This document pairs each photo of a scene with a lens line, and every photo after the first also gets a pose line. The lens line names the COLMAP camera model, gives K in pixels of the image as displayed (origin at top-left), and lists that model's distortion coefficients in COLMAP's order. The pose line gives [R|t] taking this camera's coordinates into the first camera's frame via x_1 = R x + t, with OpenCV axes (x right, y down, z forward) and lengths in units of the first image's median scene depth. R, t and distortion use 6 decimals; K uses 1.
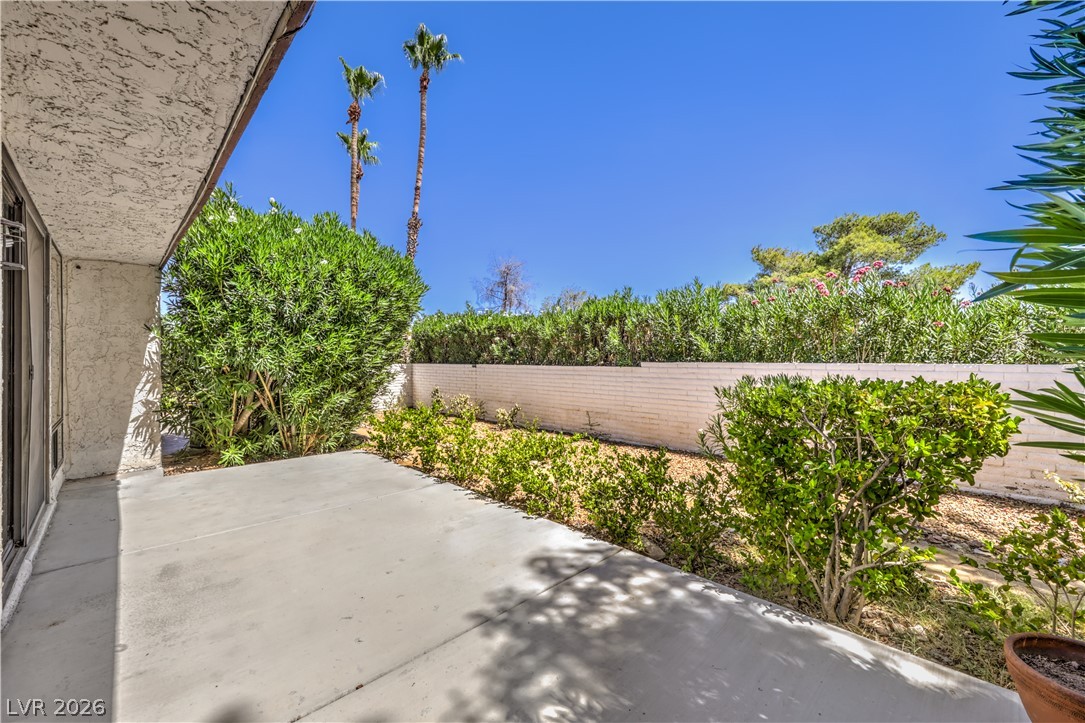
lens RADIAL K [[443.5, 0, 544.0], [0, 443.5, 357.4], [0, 0, 1]] dist [0.001300, -0.000508]
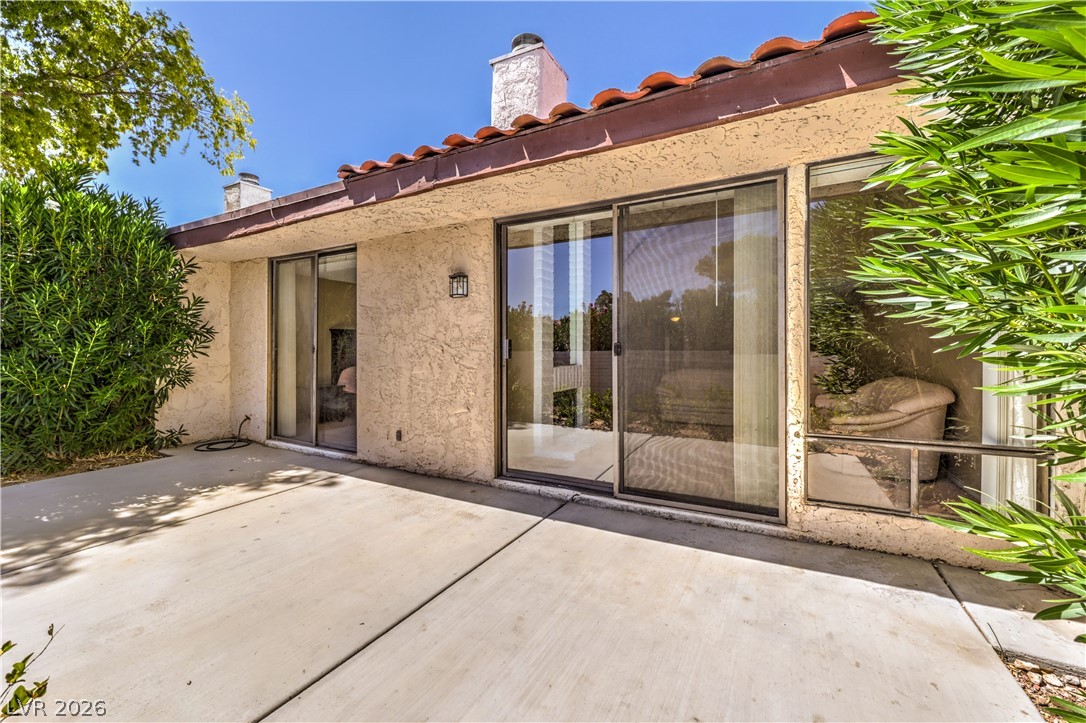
lens RADIAL K [[443.9, 0, 542.1], [0, 443.9, 353.6], [0, 0, 1]] dist [0.001300, -0.000508]
pose [[-0.955896, 0.002327, -0.293697, -0.738859], [-0.001692, 0.999908, 0.013431, 0.034505], [0.293701, 0.013335, -0.955804, 2.356266]]
